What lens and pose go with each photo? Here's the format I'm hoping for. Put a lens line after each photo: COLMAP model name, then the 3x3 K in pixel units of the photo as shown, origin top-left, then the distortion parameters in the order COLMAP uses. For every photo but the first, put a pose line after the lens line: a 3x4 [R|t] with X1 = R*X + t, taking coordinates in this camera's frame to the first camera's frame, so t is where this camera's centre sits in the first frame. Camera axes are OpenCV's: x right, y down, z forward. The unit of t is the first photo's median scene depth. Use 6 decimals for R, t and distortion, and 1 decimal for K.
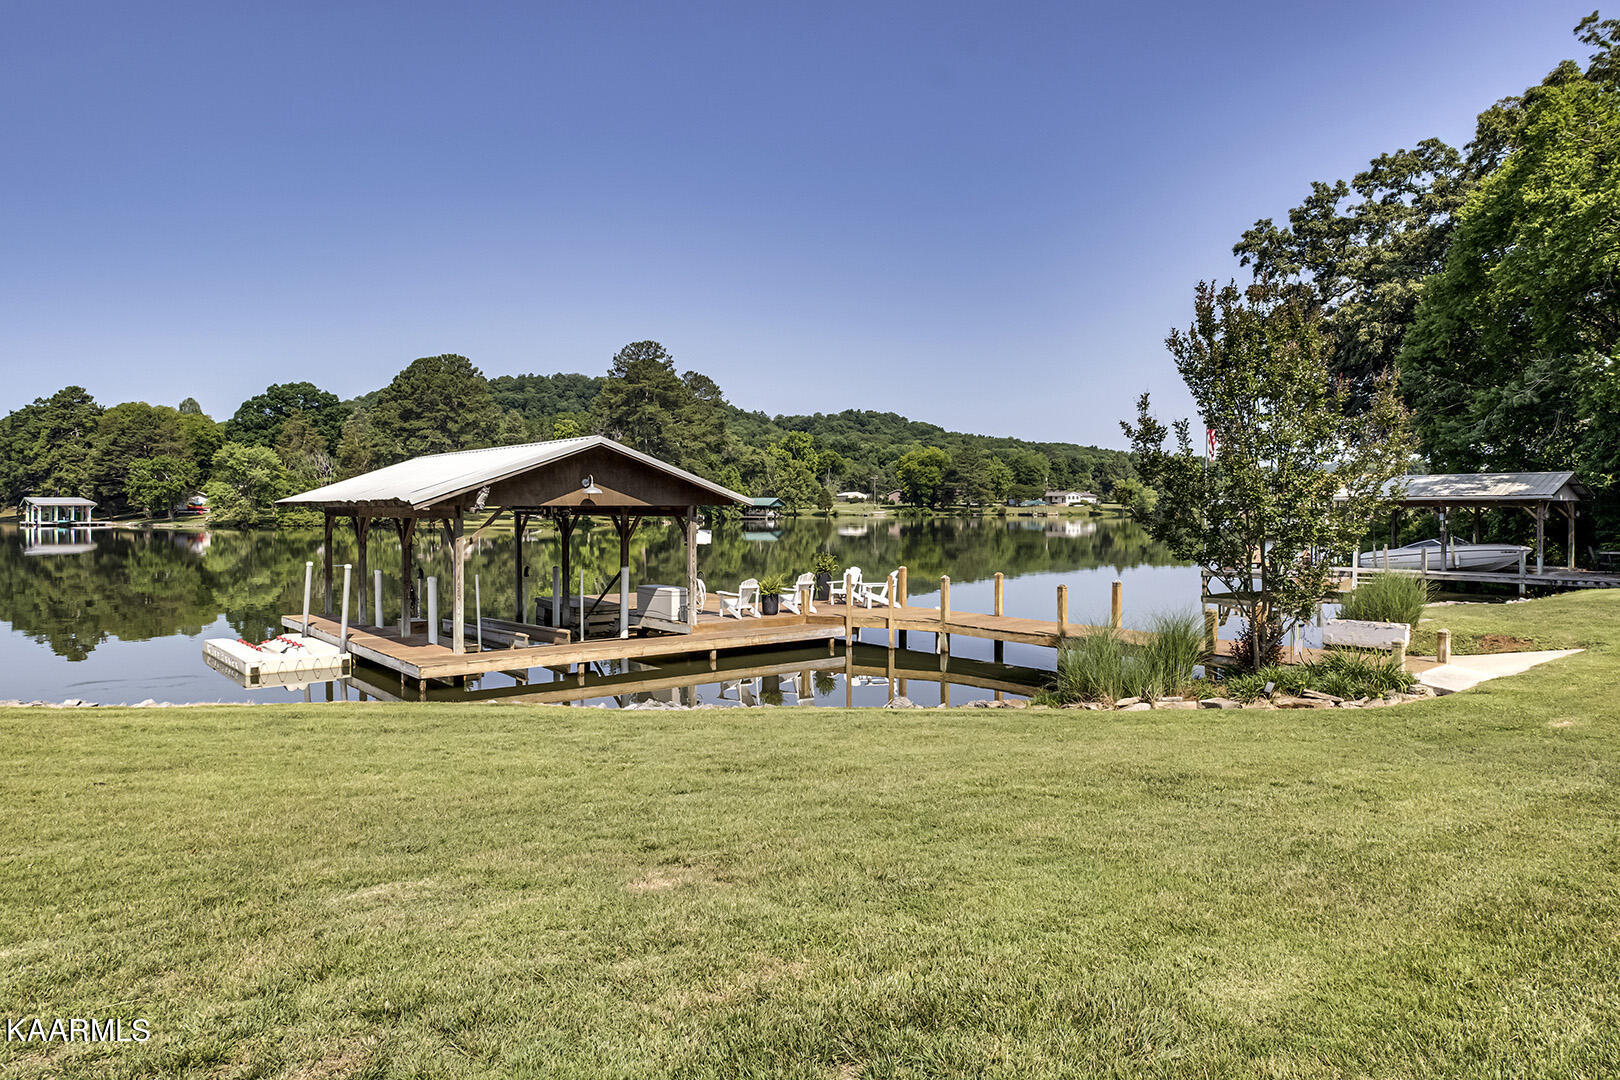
lens RADIAL K [[1049.0, 0, 798.1], [0, 1049.0, 521.5], [0, 0, 1]] dist [-0.001816, -0.001126]
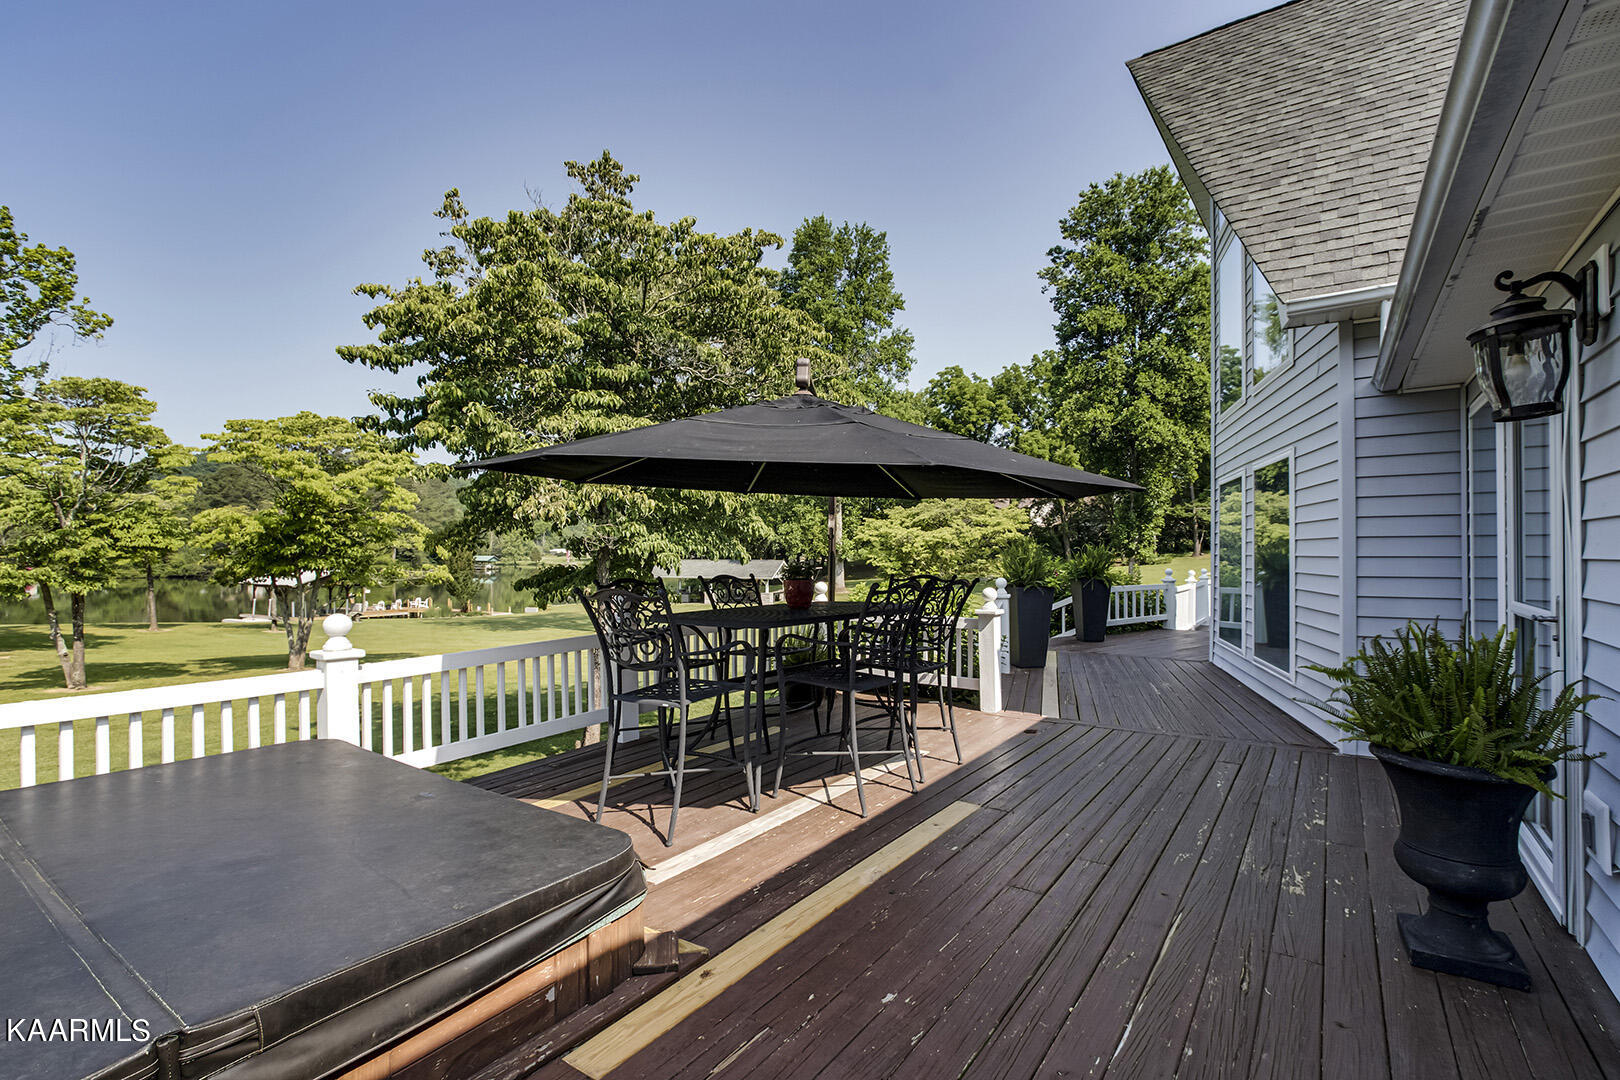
lens RADIAL K [[746.2, 0, 813.4], [0, 746.2, 553.7], [0, 0, 1]] dist [-0.010042, 0.004111]
pose [[0.939796, -0.000249, 0.341736, 0.065931], [0.005332, 0.999889, -0.013933, -0.009843], [-0.341694, 0.014916, 0.939693, -0.279252]]
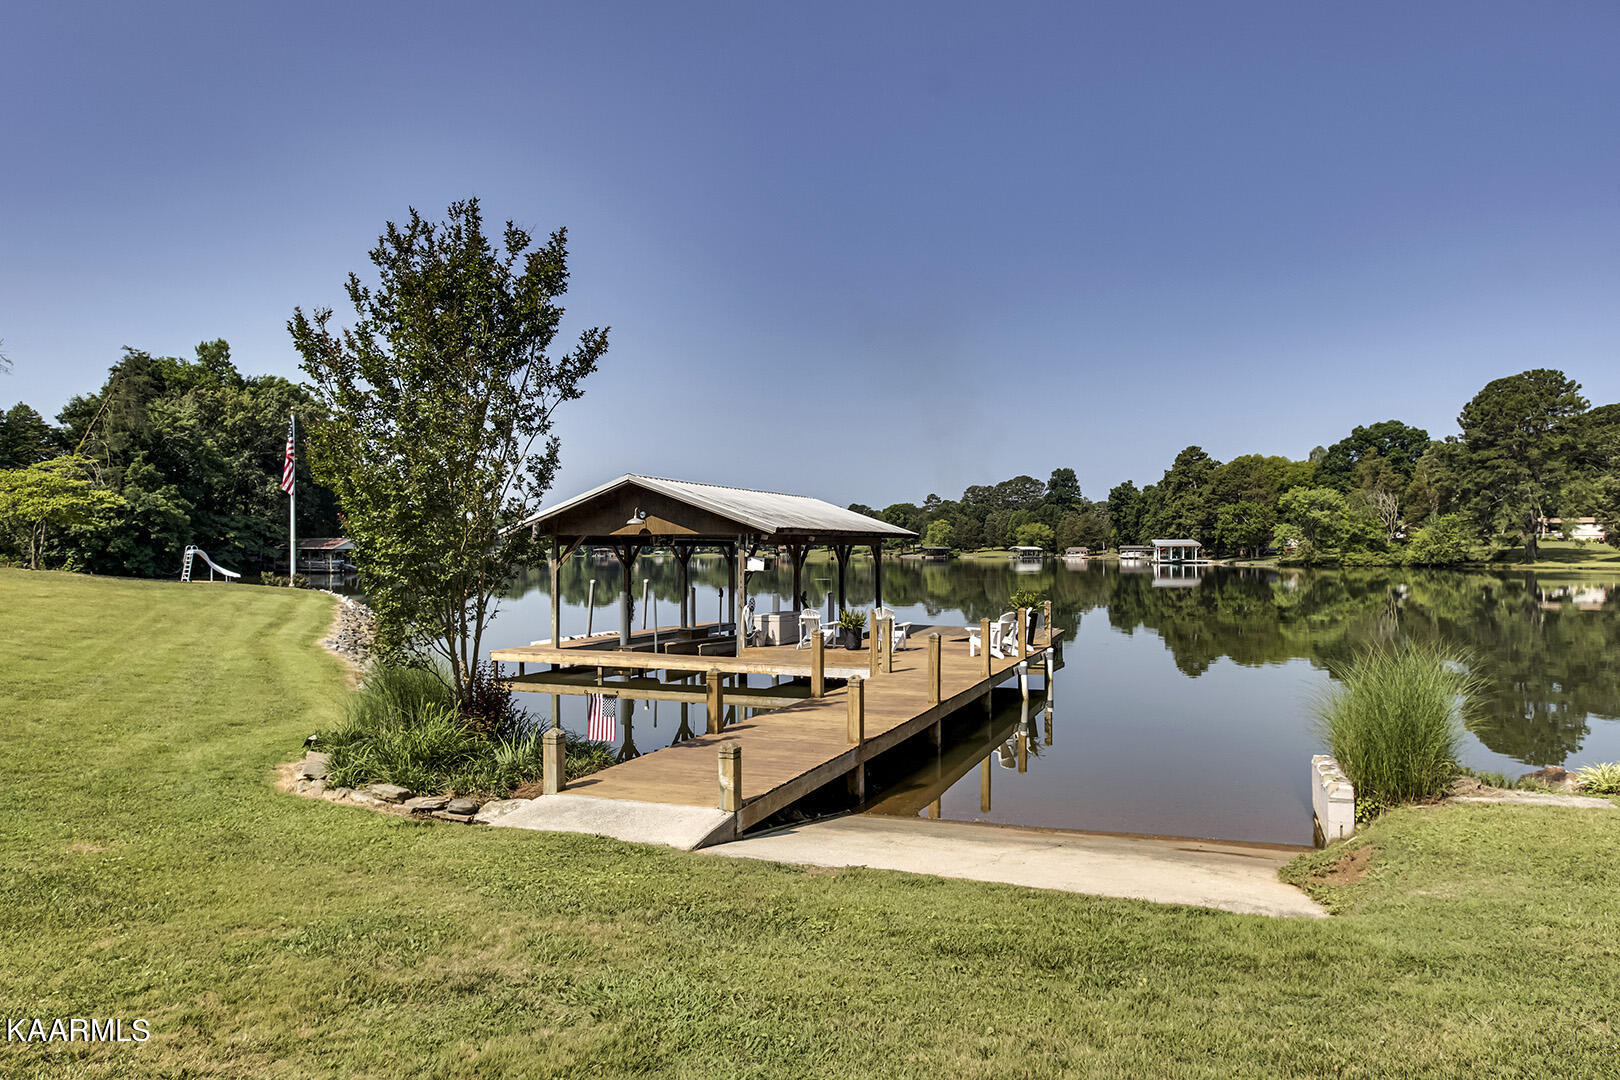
lens RADIAL K [[1004.6, 0, 818.2], [0, 1004.6, 553.4], [0, 0, 1]] dist [0.010688, 0.006415]
pose [[0.496787, 0.002779, -0.867868, 0.095212], [-0.010786, 0.999937, -0.002973, 0.000750], [0.867805, 0.010838, 0.496786, 0.069286]]
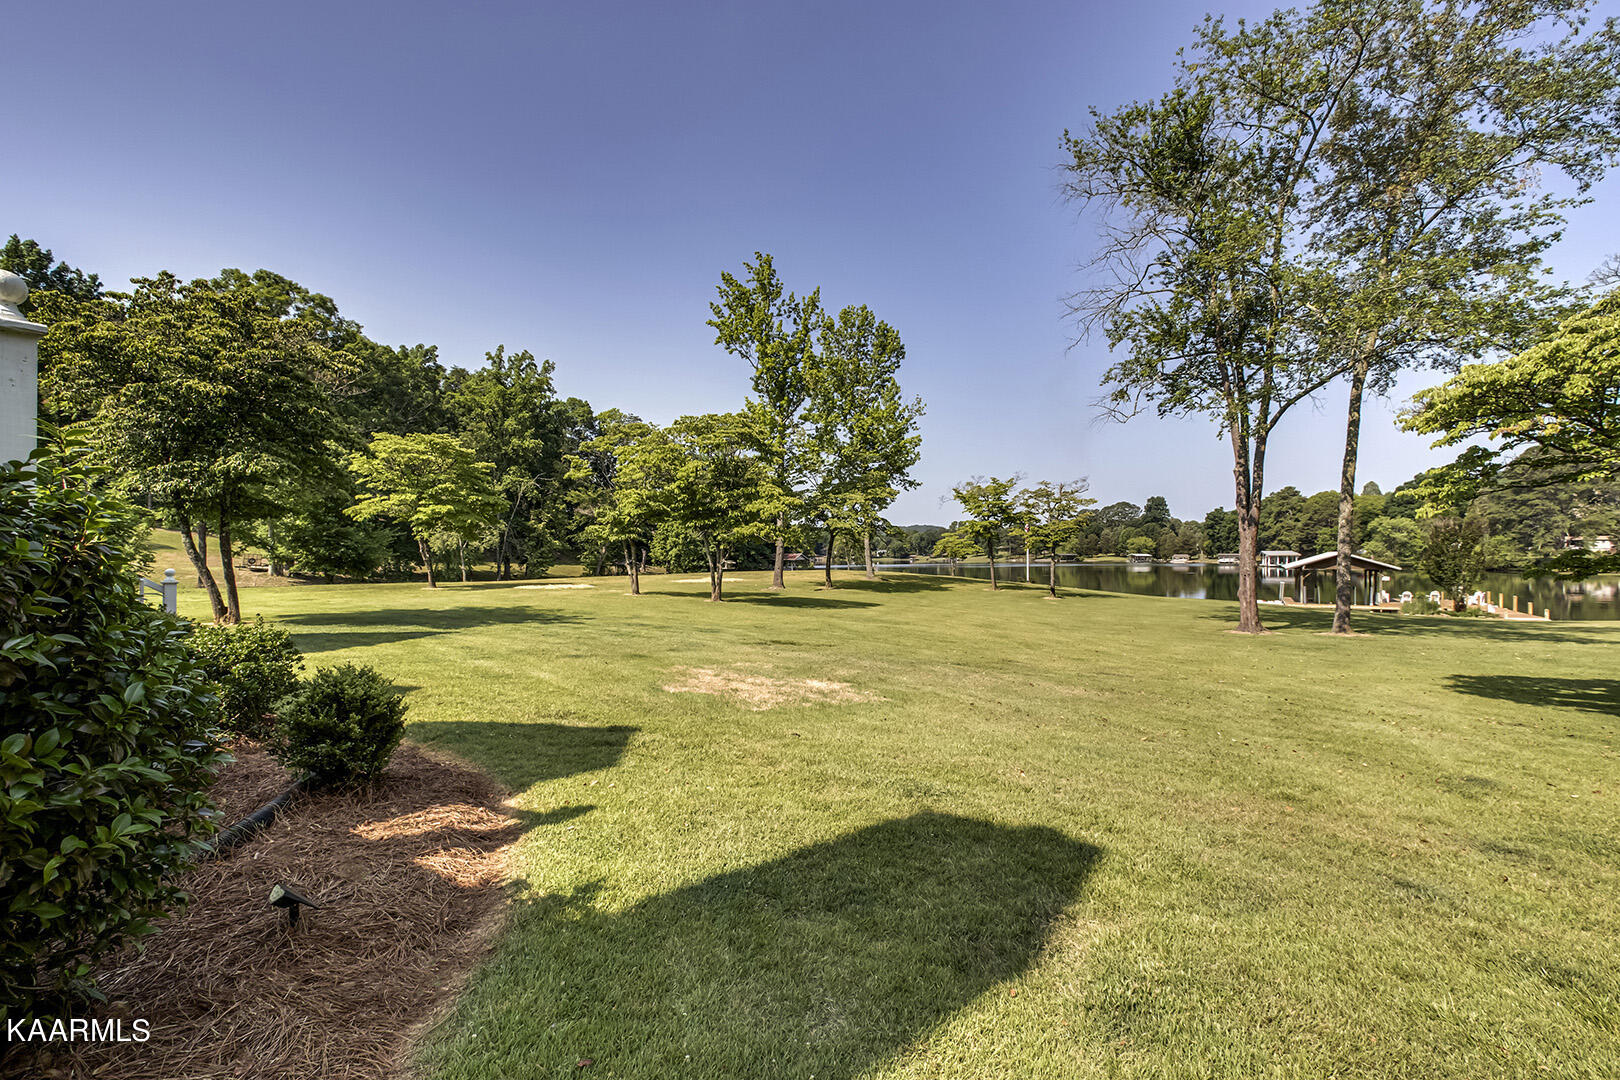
lens RADIAL K [[746.2, 0, 814.9], [0, 746.2, 539.9], [0, 0, 1]] dist [-0.010042, 0.004111]
pose [[0.366484, -0.017440, -0.930261, 0.175269], [-0.010878, 0.999676, -0.023027, -0.004178], [0.930361, 0.018559, 0.366175, -0.190227]]
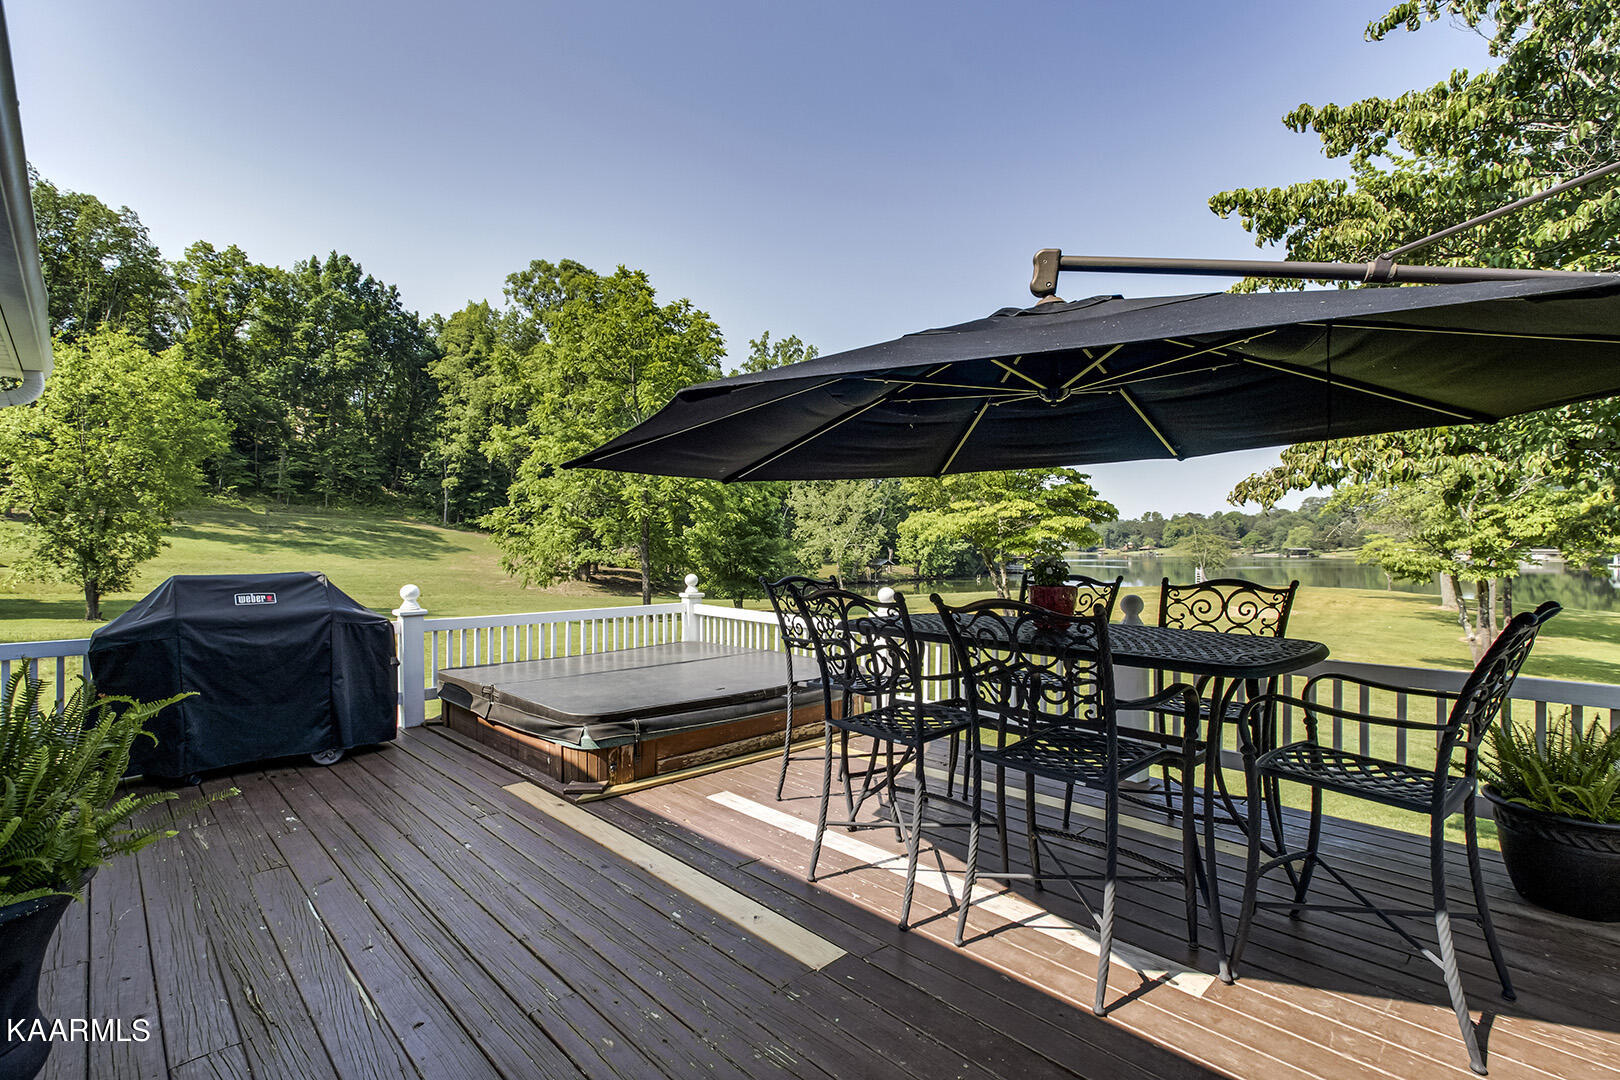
lens RADIAL K [[746.2, 0, 810.3], [0, 746.2, 548.0], [0, 0, 1]] dist [-0.010042, 0.004111]
pose [[0.162741, 0.004161, -0.986660, 0.092505], [-0.013234, 0.999910, 0.002034, -0.010131], [0.986580, 0.012726, 0.162781, -0.261538]]
